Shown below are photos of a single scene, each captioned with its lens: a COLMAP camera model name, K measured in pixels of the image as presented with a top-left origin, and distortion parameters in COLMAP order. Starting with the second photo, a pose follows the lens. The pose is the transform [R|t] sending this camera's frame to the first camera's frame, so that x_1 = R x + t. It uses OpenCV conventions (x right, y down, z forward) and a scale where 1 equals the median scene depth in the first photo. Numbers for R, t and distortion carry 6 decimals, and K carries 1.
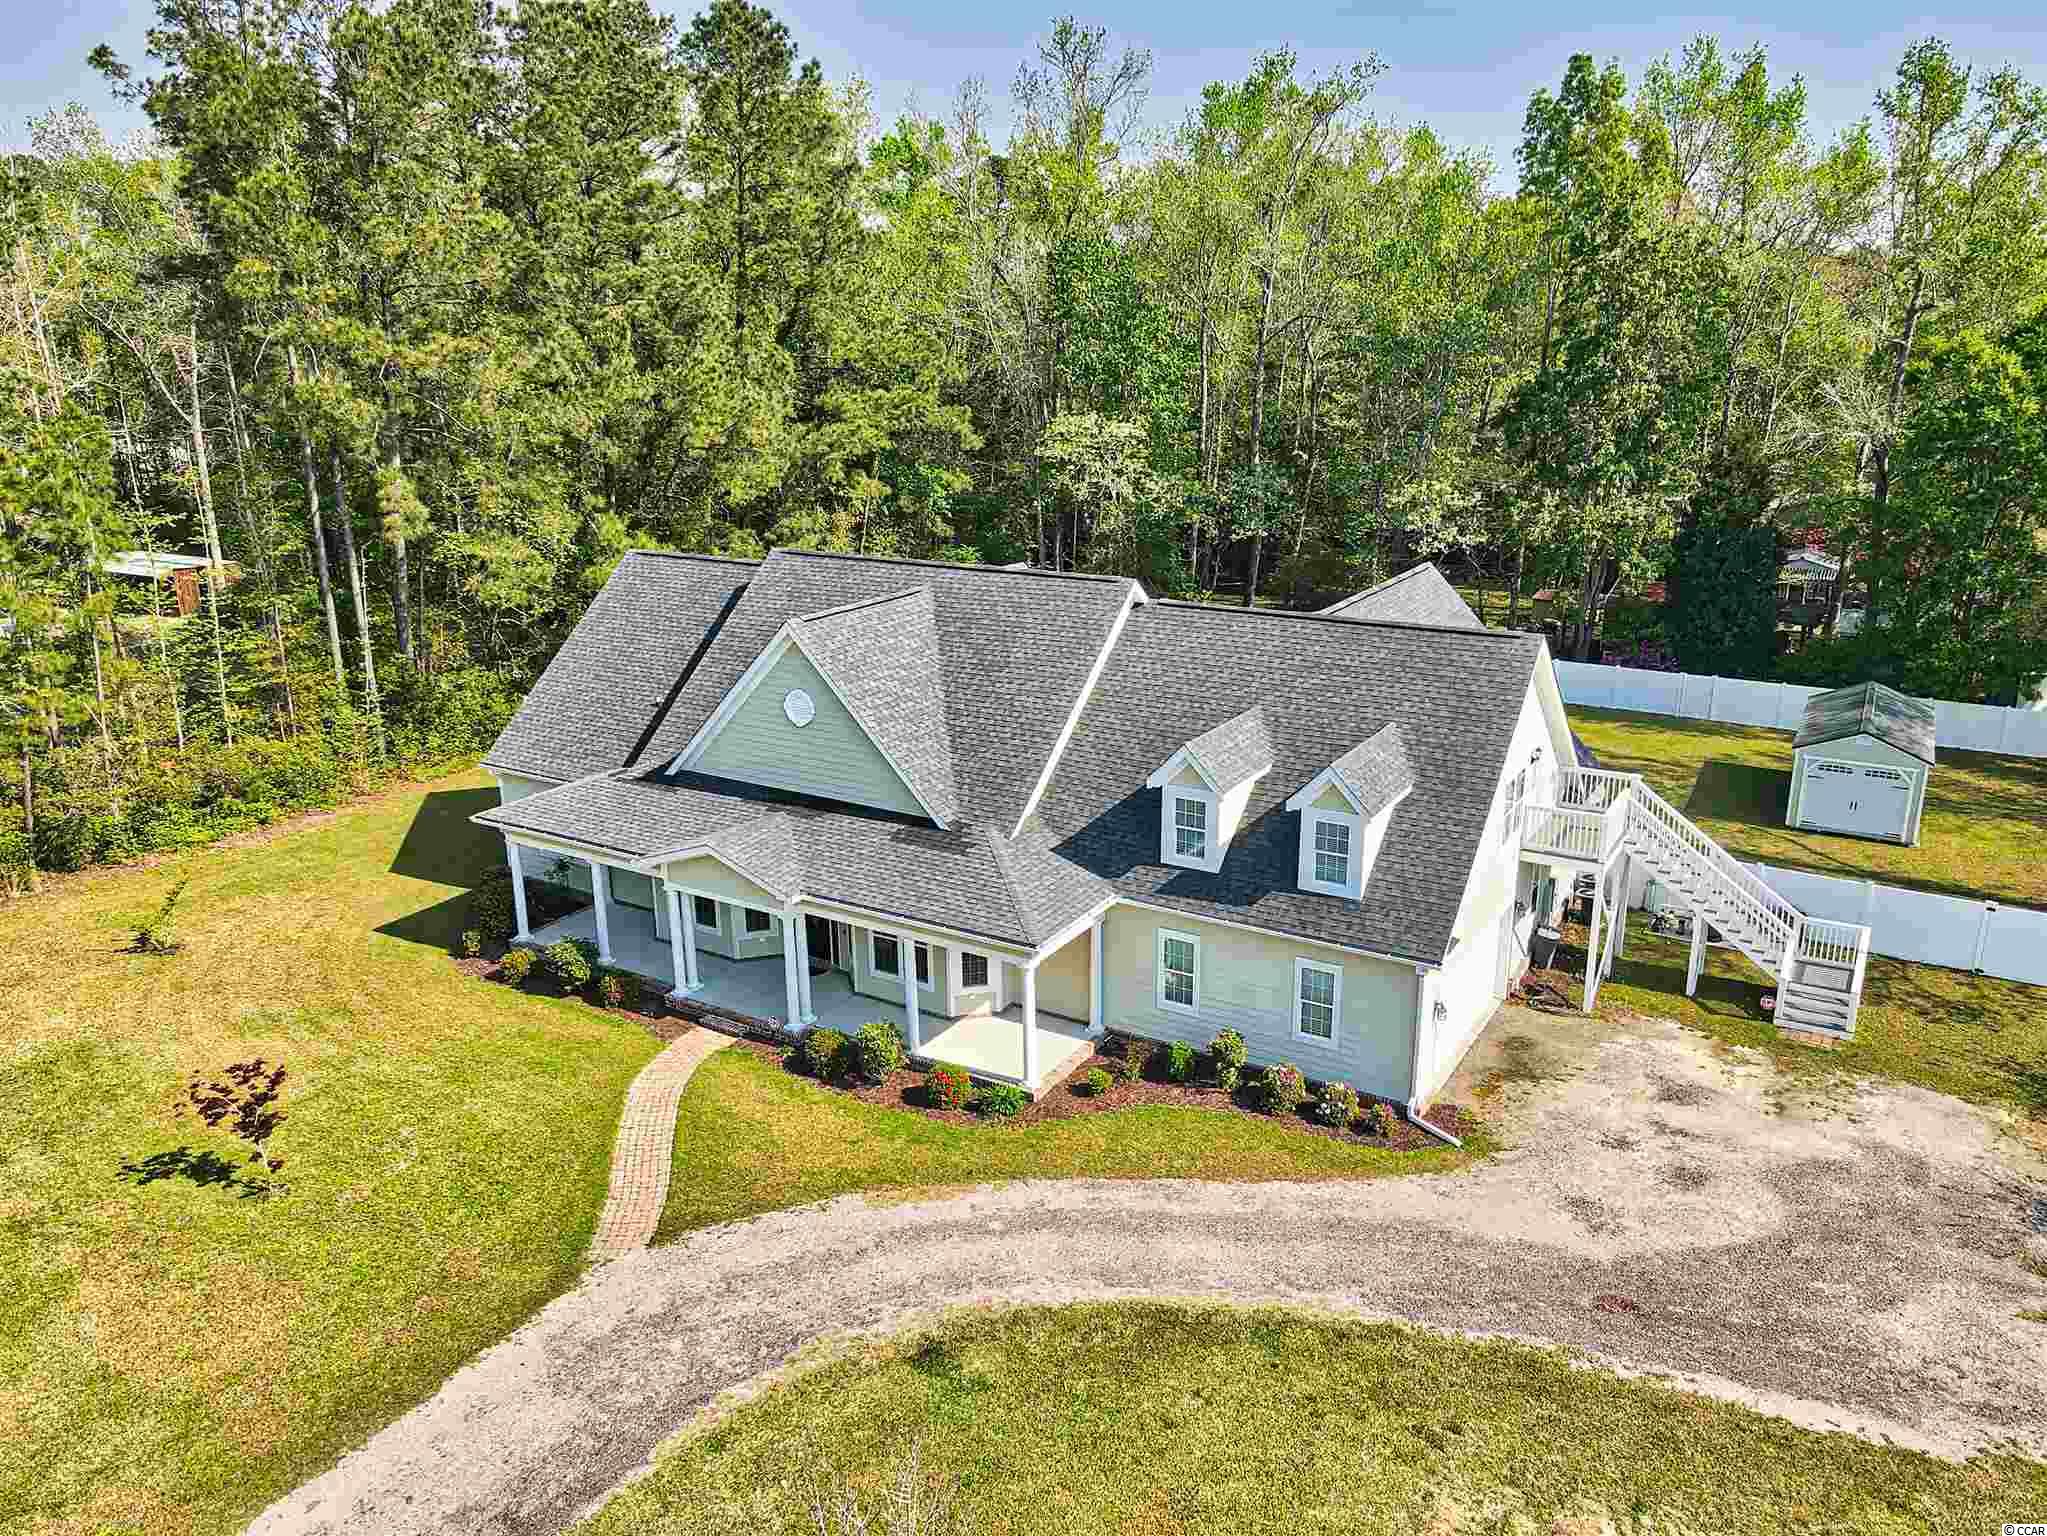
lens RADIAL K [[1481.8, 0, 1023.5], [0, 1481.8, 768.0], [0, 0, 1]] dist [0.025722, -0.015914]
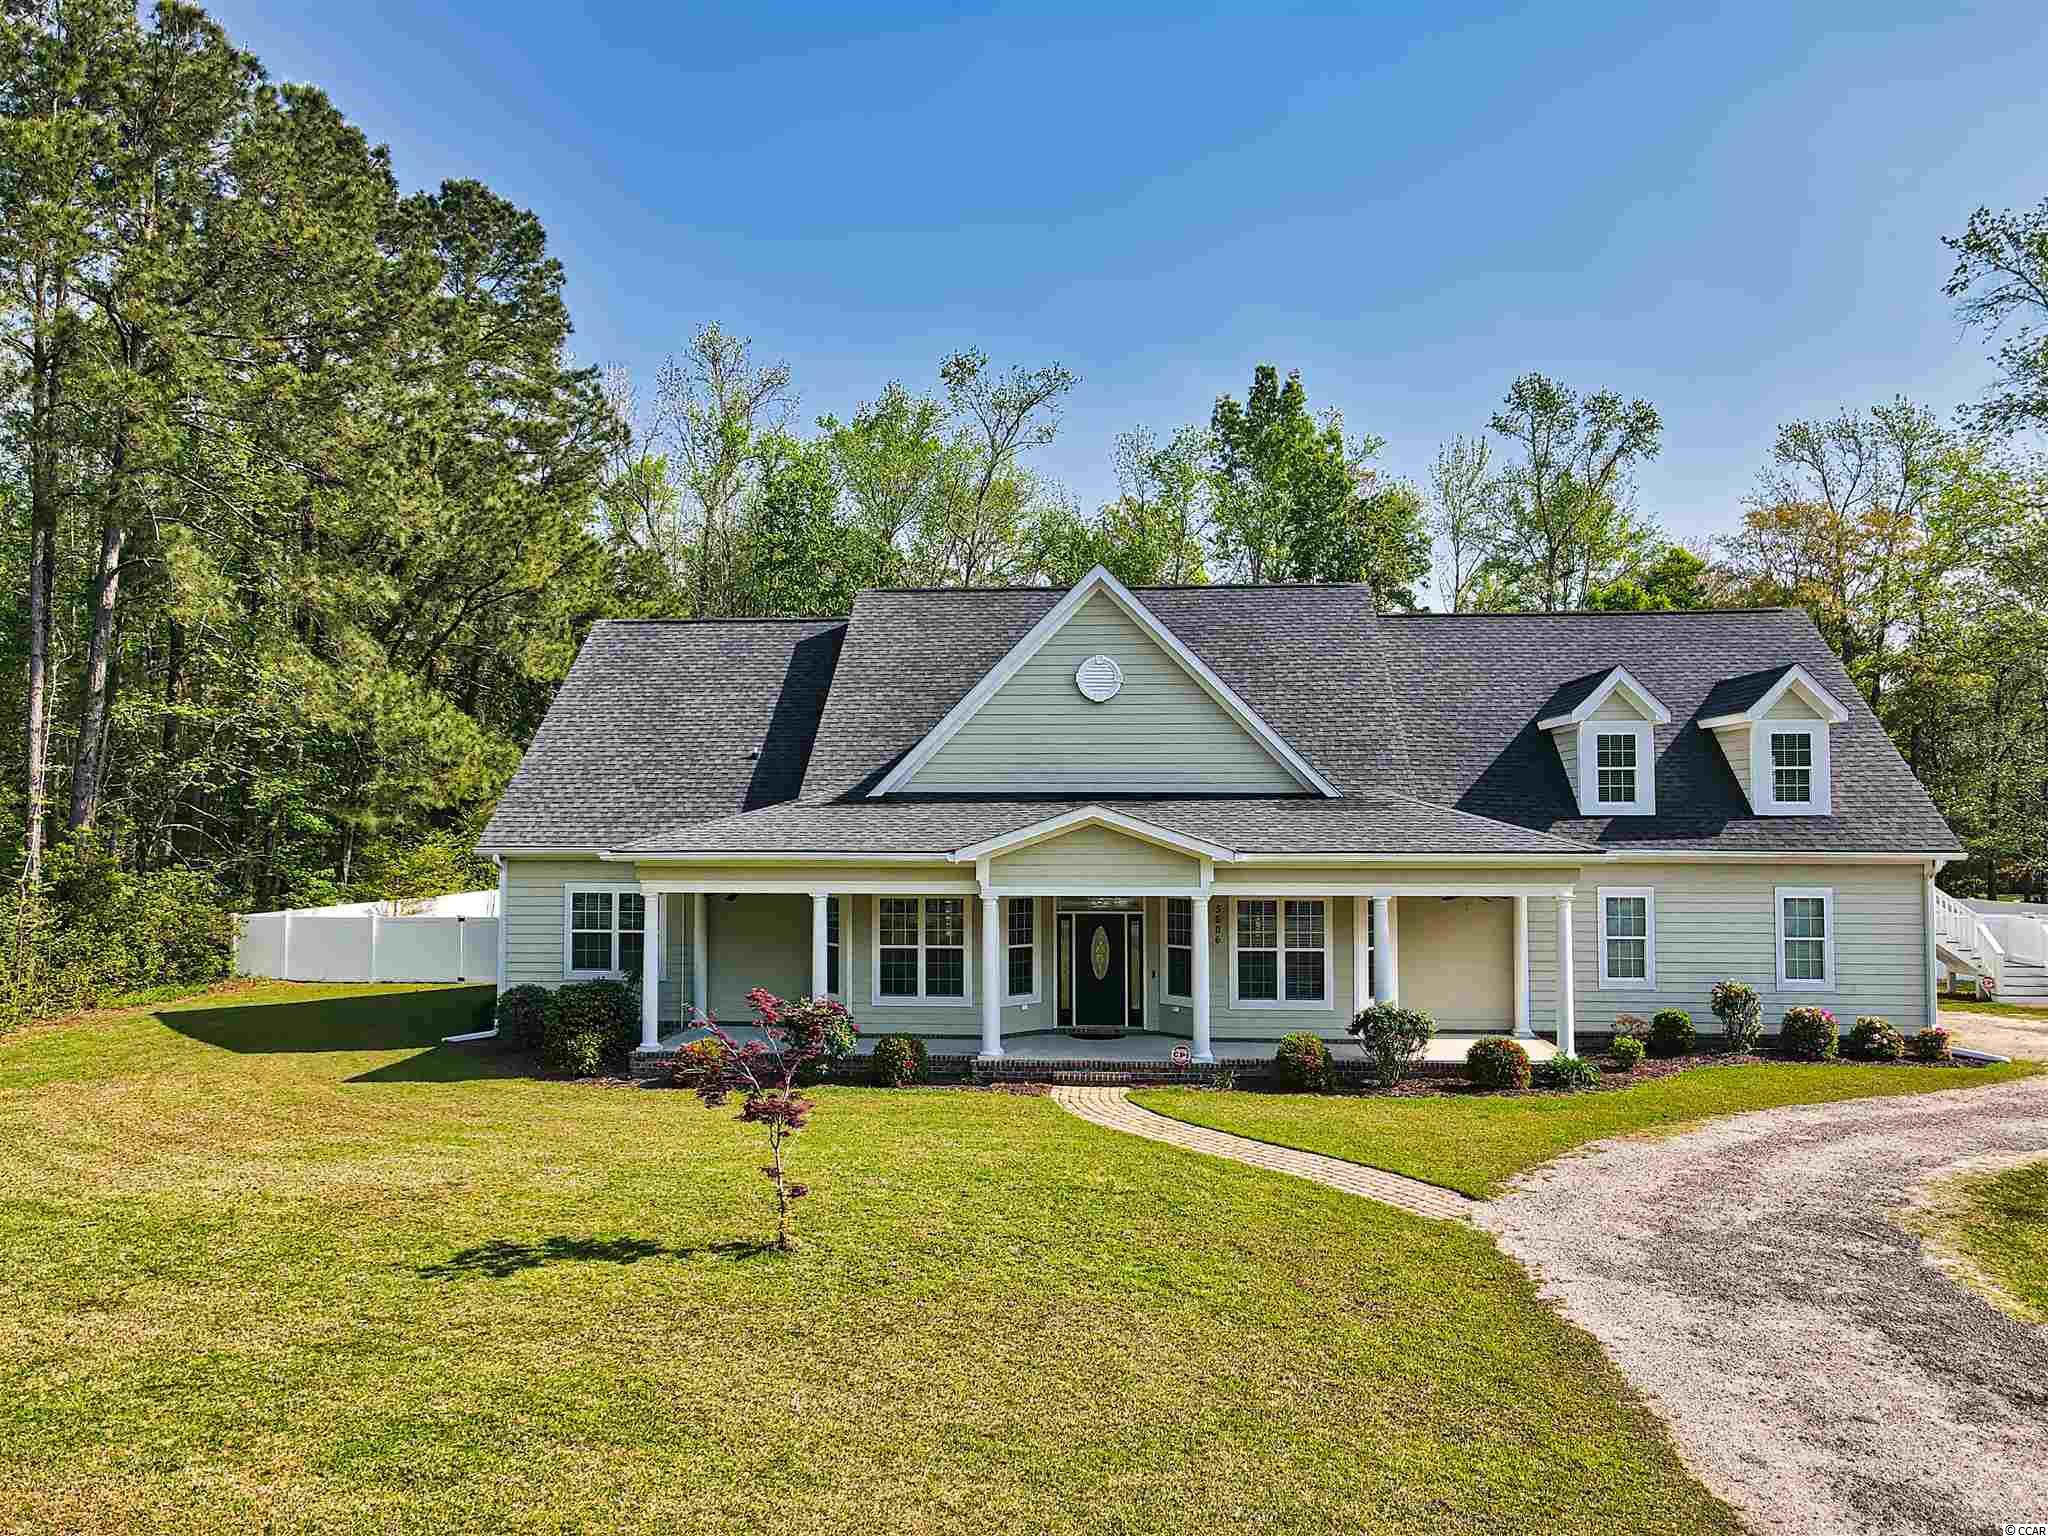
lens RADIAL K [[1482.5, 0, 1024.0], [0, 1482.5, 768.0], [0, 0, 1]] dist [0.025722, -0.015914]
pose [[0.892073, 0.026422, 0.451118, -0.626911], [0.118307, 0.949815, -0.289579, 0.265725], [-0.436130, 0.311696, 0.844178, 0.417103]]
